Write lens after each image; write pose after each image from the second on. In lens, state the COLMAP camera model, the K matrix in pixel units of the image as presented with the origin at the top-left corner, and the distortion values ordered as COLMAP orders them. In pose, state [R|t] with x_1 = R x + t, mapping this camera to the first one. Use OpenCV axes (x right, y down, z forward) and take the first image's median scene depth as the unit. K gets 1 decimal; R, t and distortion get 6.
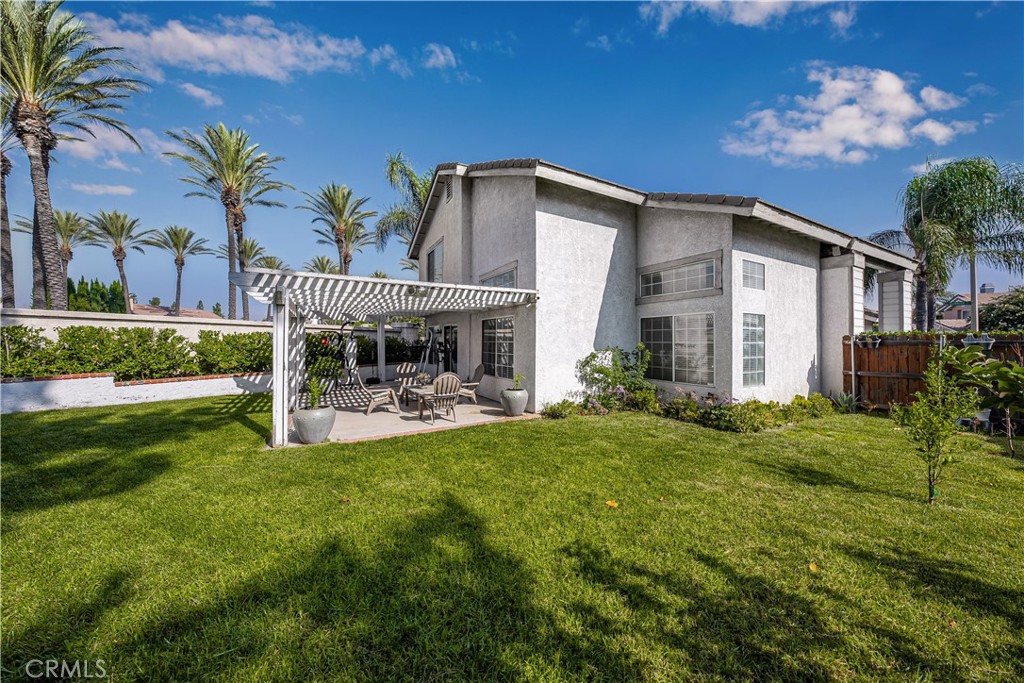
lens RADIAL K [[345.4, 0, 515.4], [0, 345.4, 338.3], [0, 0, 1]] dist [-0.001502, -0.000006]
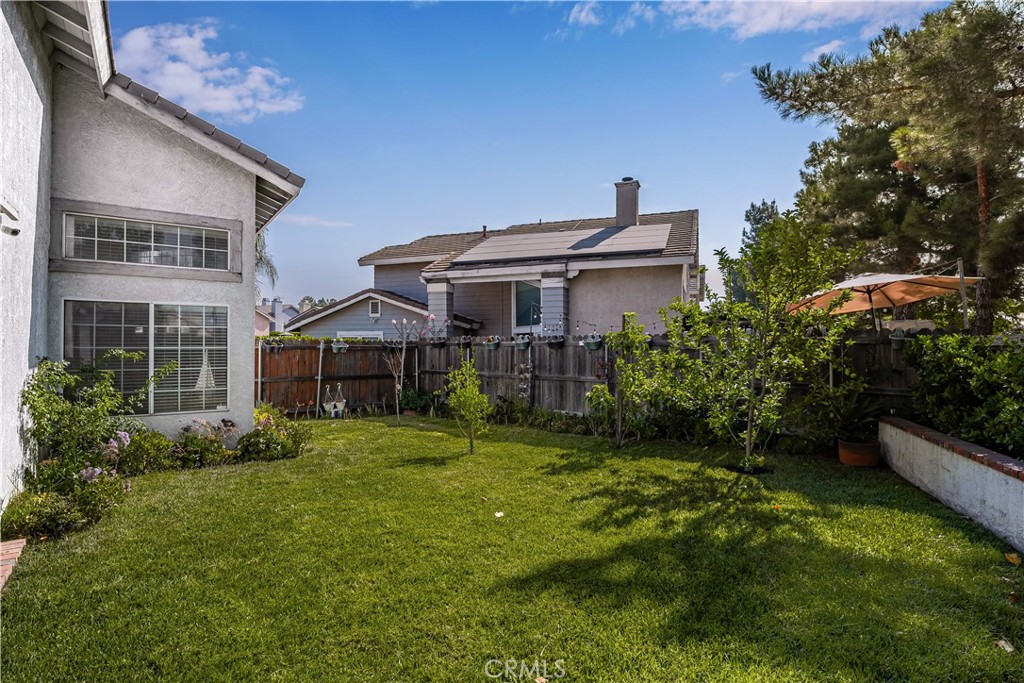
lens RADIAL K [[536.1, 0, 512.7], [0, 536.1, 340.6], [0, 0, 1]] dist [0.001558, 0.000010]
pose [[-0.080295, 0.008290, 0.996737, -0.567492], [-0.007394, 0.999933, -0.008912, 0.002845], [-0.996744, -0.008085, -0.080228, 0.503891]]
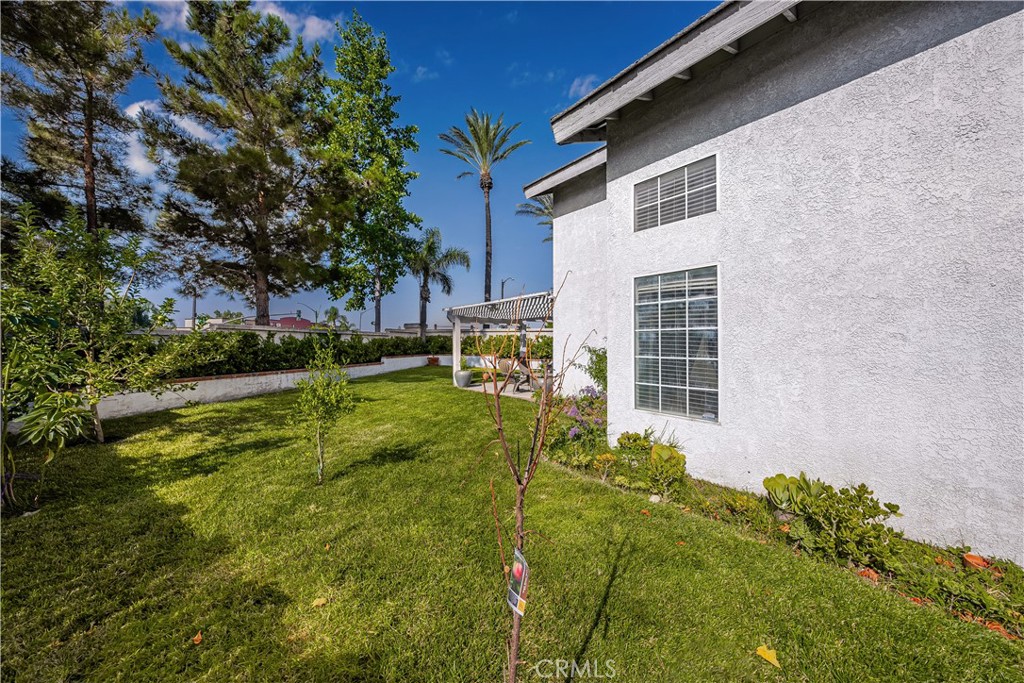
lens RADIAL K [[345.4, 0, 513.8], [0, 345.4, 343.3], [0, 0, 1]] dist [-0.001502, -0.000006]
pose [[0.171194, 0.002046, -0.985235, 1.222348], [0.008087, 0.999961, 0.003482, 0.031360], [0.985204, -0.008564, 0.171171, 0.720874]]
